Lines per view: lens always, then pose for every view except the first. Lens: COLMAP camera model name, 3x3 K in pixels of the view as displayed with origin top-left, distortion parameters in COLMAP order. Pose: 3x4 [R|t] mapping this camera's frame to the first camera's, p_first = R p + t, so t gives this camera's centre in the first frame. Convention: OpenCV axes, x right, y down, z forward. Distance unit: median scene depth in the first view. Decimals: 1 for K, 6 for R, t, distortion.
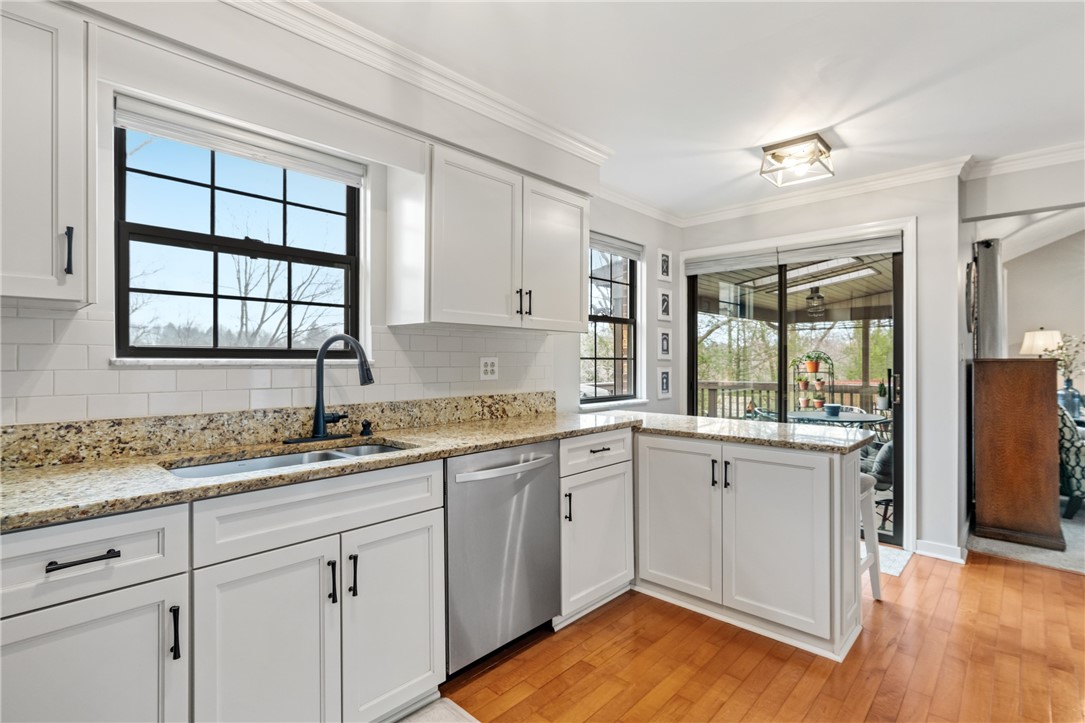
lens RADIAL K [[530.6, 0, 550.7], [0, 530.6, 360.3], [0, 0, 1]] dist [0.000011, 0.000076]
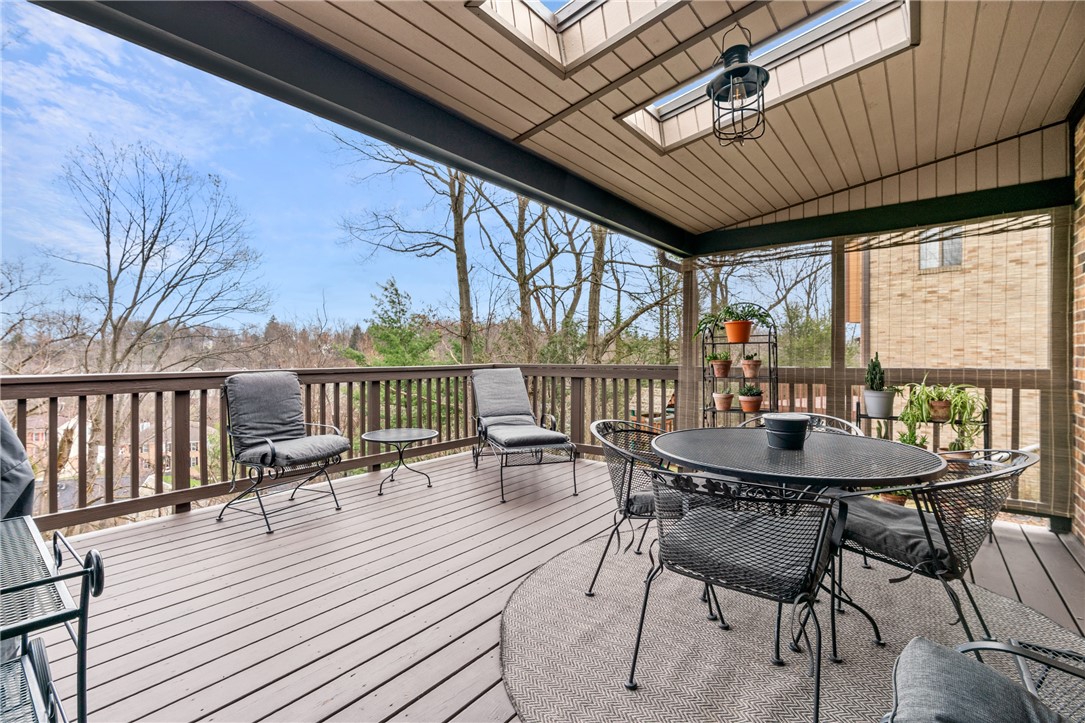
lens RADIAL K [[492.6, 0, 542.0], [0, 492.6, 355.0], [0, 0, 1]] dist [-0.005768, 0.003265]
pose [[0.997886, -0.000644, 0.064988, 0.648668], [0.000562, 0.999999, 0.001278, 0.079396], [-0.064989, -0.001238, 0.997885, 1.273429]]
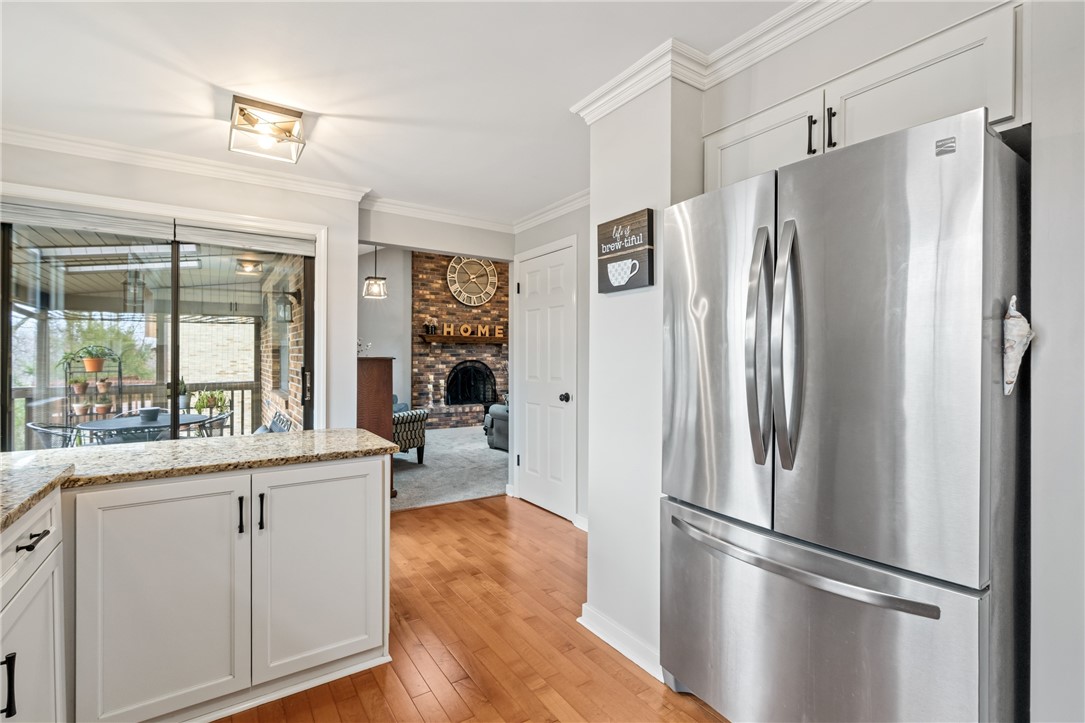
lens RADIAL K [[492.6, 0, 548.1], [0, 492.6, 359.1], [0, 0, 1]] dist [-0.005768, 0.003265]
pose [[0.241485, -0.002949, 0.970400, -0.181066], [-0.003049, 0.999988, 0.003798, -0.004656], [-0.970400, -0.003876, 0.241473, 0.308742]]
